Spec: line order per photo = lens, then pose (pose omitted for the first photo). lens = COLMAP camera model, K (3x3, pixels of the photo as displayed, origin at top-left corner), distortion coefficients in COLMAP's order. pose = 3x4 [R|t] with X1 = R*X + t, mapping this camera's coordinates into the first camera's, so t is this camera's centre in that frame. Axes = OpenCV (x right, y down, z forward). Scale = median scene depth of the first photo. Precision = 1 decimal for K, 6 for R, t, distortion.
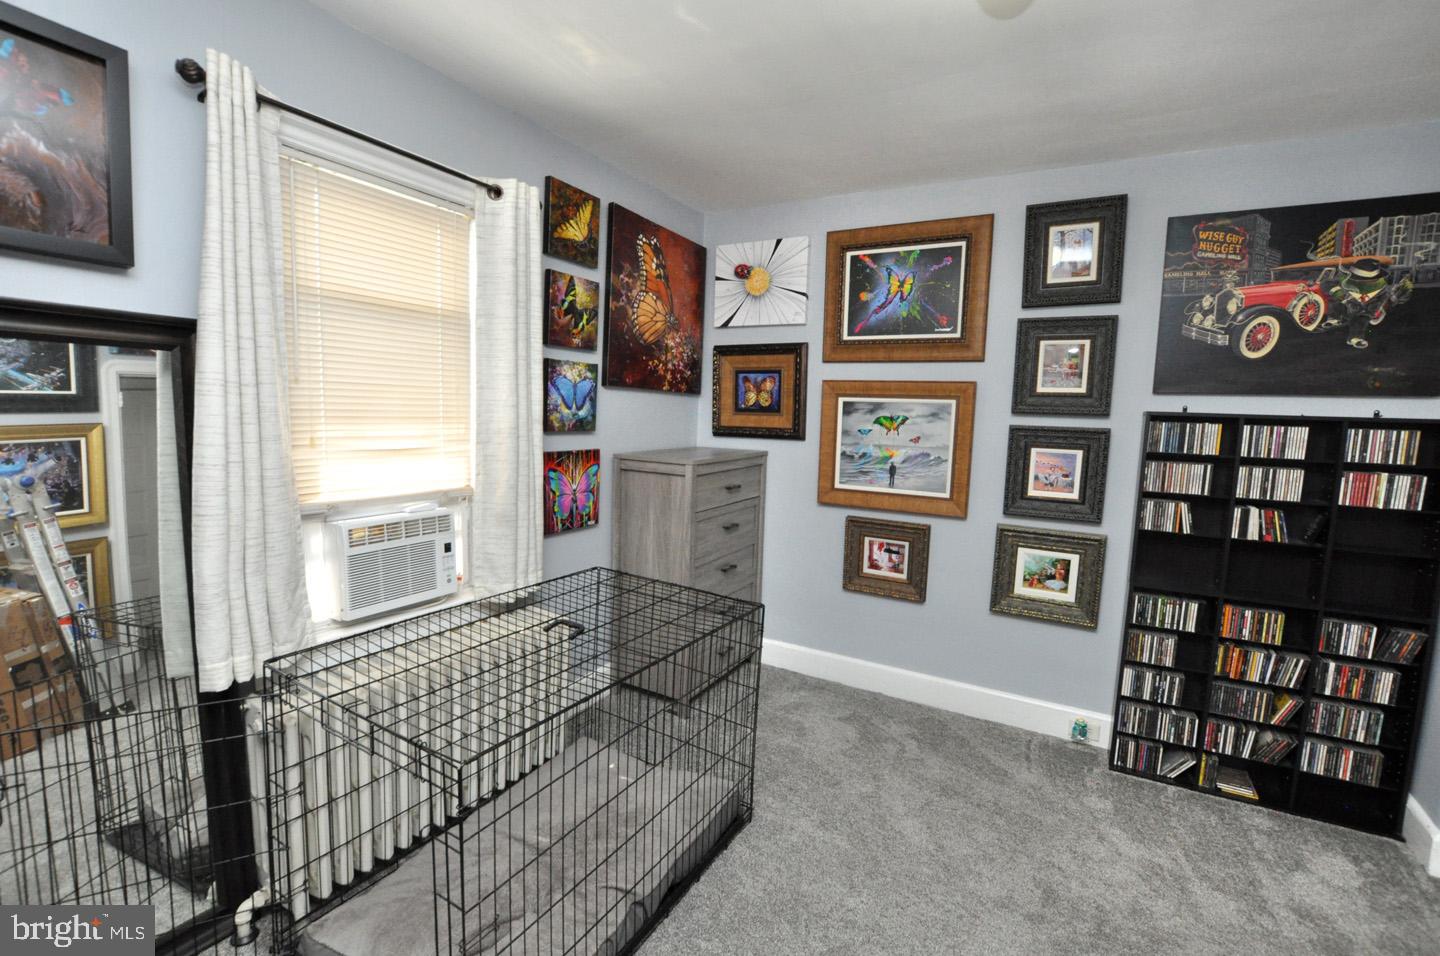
lens RADIAL K [[662.8, 0, 720.0], [0, 662.8, 478.0], [0, 0, 1]] dist [-0.001489, 0.000017]
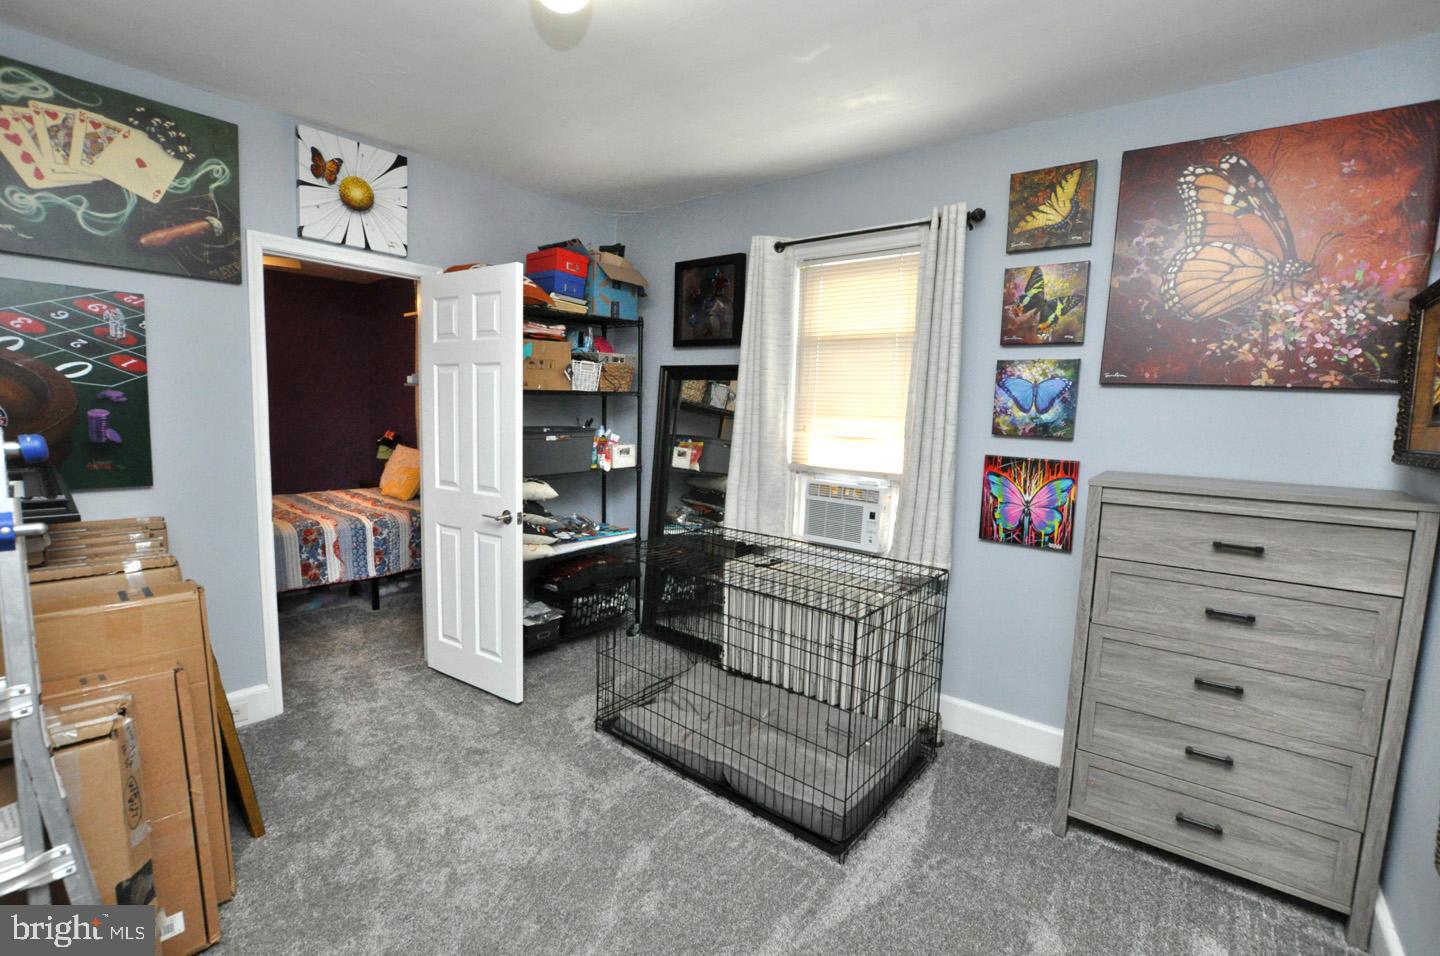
lens RADIAL K [[640.0, 0, 720.0], [0, 640.0, 478.0], [0, 0, 1]] dist [-0.039904, 0.009977]
pose [[-0.184612, 0.076577, -0.979824, 0.712258], [-0.134756, 0.985572, 0.102416, -0.046340], [0.973529, 0.150944, -0.171629, 0.745100]]
